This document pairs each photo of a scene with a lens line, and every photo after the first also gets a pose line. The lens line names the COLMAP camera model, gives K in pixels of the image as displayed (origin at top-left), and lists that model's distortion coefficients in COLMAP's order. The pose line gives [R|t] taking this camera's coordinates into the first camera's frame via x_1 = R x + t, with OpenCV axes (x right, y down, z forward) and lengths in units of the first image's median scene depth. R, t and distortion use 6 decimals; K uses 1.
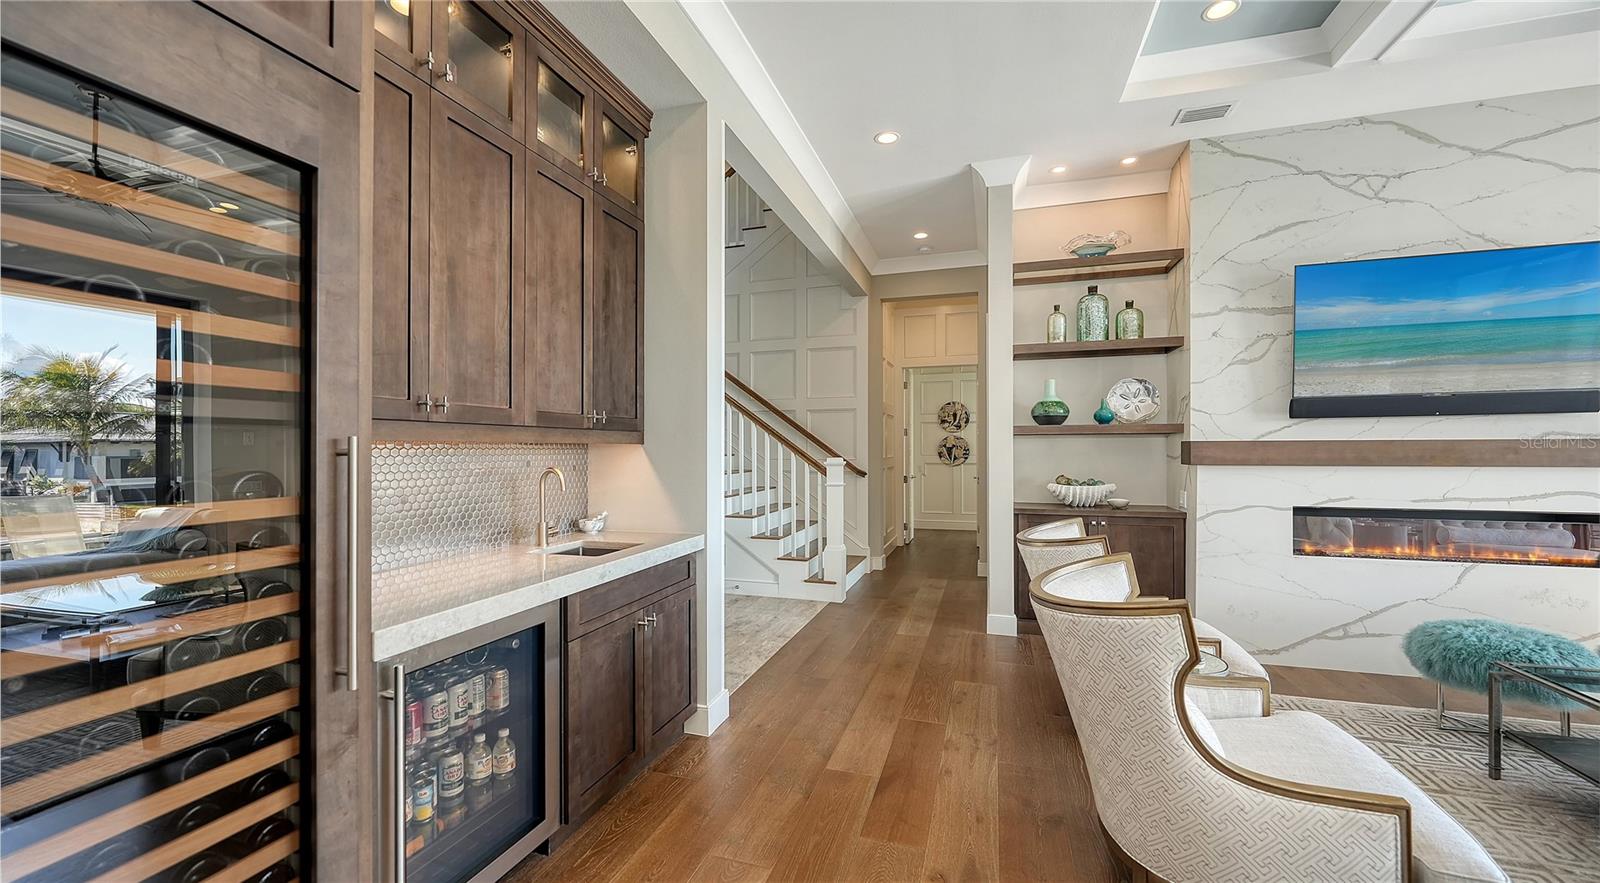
lens RADIAL K [[598.3, 0, 808.5], [0, 598.3, 444.6], [0, 0, 1]] dist [0.001041, -0.000070]
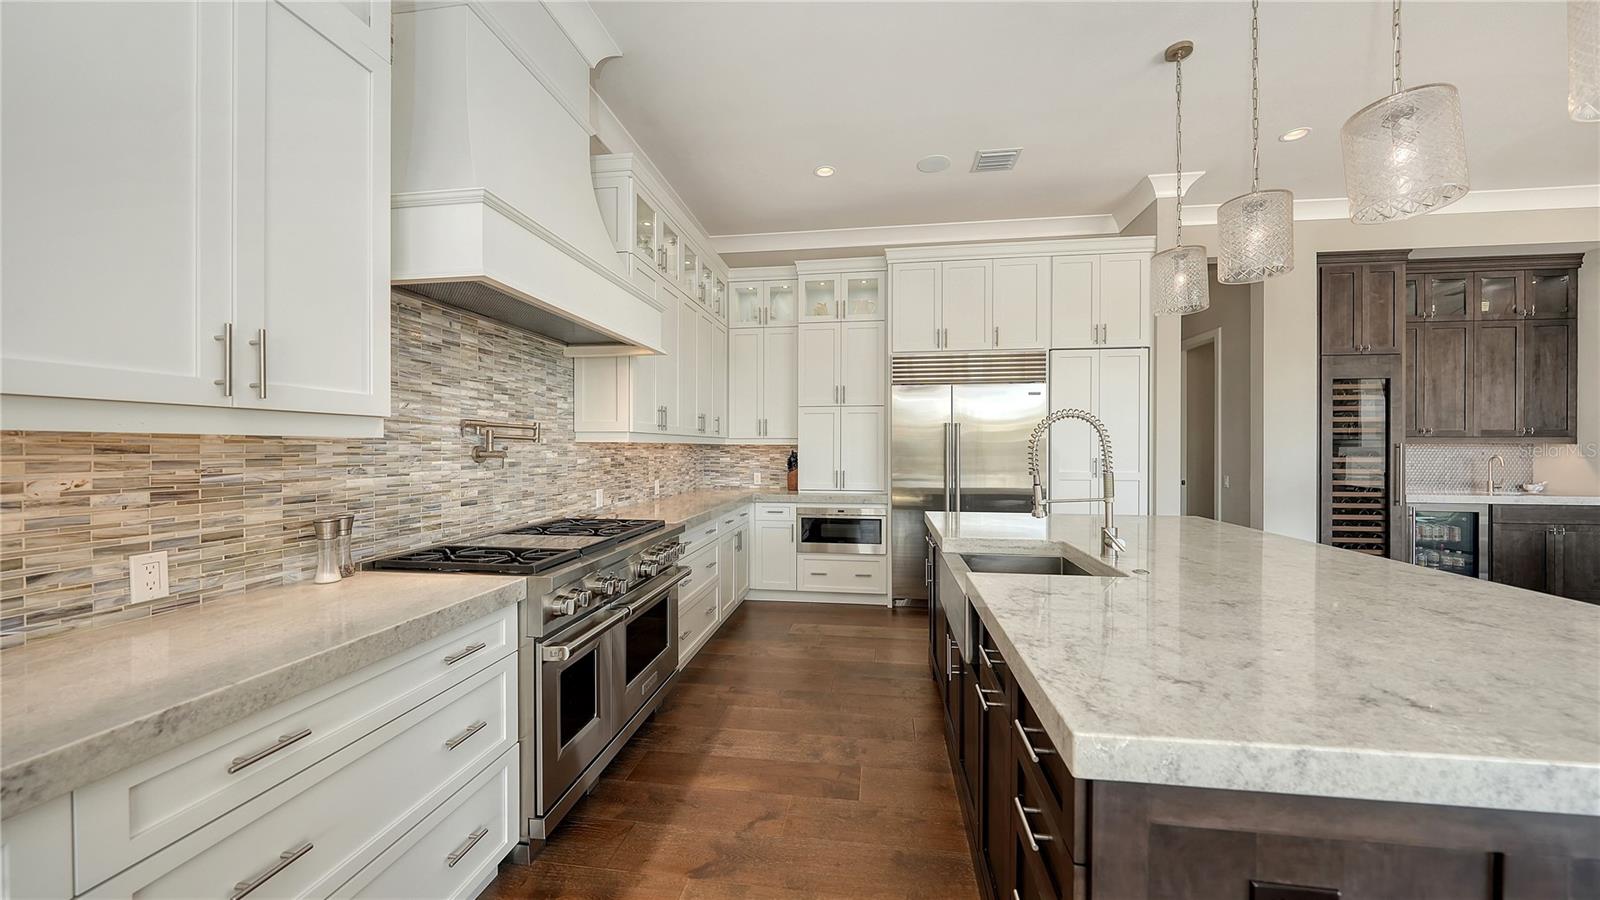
lens RADIAL K [[554.0, 0, 806.4], [0, 554.0, 448.4], [0, 0, 1]] dist [-0.006106, 0.000001]
pose [[0.162447, 0.004216, -0.986708, 1.375940], [0.002928, 0.999984, 0.004755, -0.002418], [0.986713, -0.003661, 0.162432, -2.177186]]
